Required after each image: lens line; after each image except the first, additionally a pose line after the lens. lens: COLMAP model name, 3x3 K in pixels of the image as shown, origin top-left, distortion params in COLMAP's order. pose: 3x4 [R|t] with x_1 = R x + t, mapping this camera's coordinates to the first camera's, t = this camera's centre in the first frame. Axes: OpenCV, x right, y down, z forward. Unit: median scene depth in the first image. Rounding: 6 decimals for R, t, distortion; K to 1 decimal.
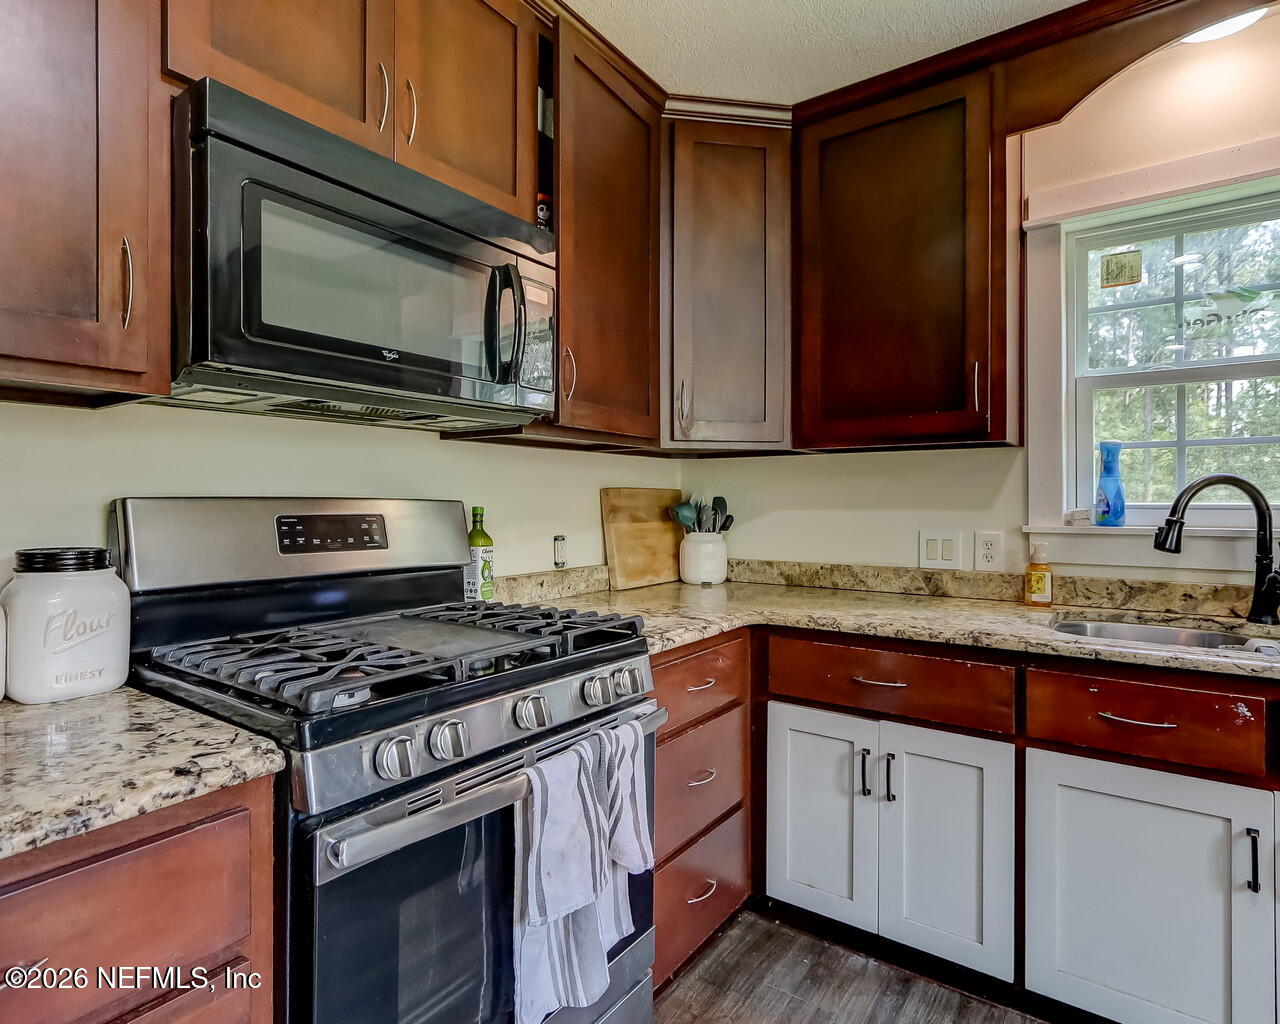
lens RADIAL K [[711.7, 0, 626.3], [0, 711.7, 498.4], [0, 0, 1]] dist [0.000530, 0.001096]
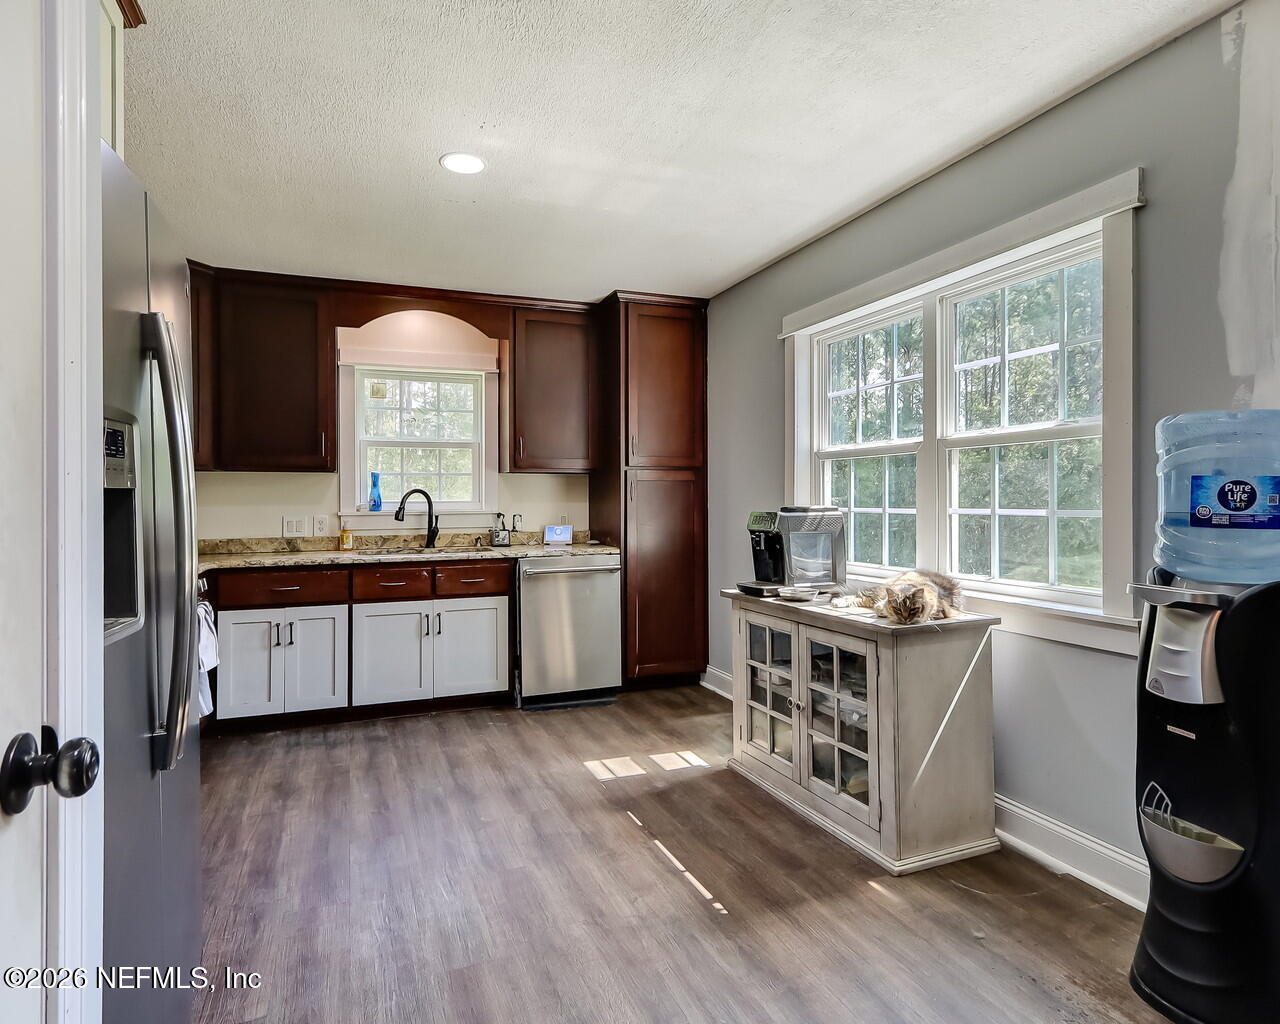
lens RADIAL K [[702.3, 0, 608.4], [0, 702.3, 497.2], [0, 0, 1]] dist [0.000934, 0.000412]
pose [[0.558298, -0.000135, 0.829640, -0.739257], [0.001188, 0.999999, -0.000636, -0.001441], [-0.829640, 0.001341, 0.558298, -0.825395]]
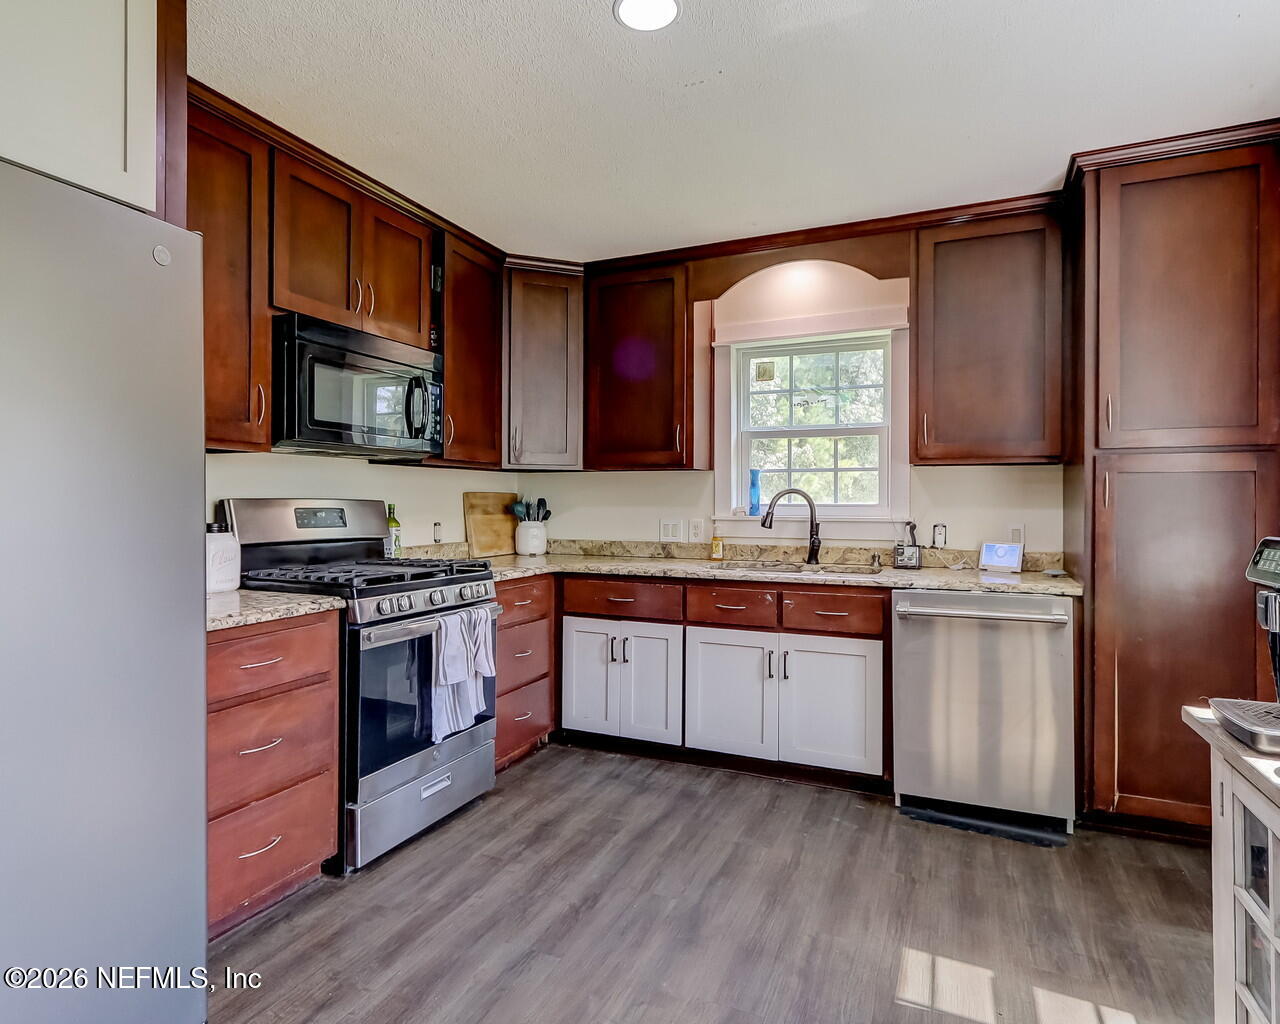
lens RADIAL K [[711.7, 0, 626.3], [0, 711.7, 498.4], [0, 0, 1]] dist [0.000530, 0.001096]
pose [[0.977928, 0.004412, 0.208894, -0.016153], [-0.004610, 0.999989, 0.000462, -0.004829], [-0.208890, -0.001415, 0.977938, -0.749053]]
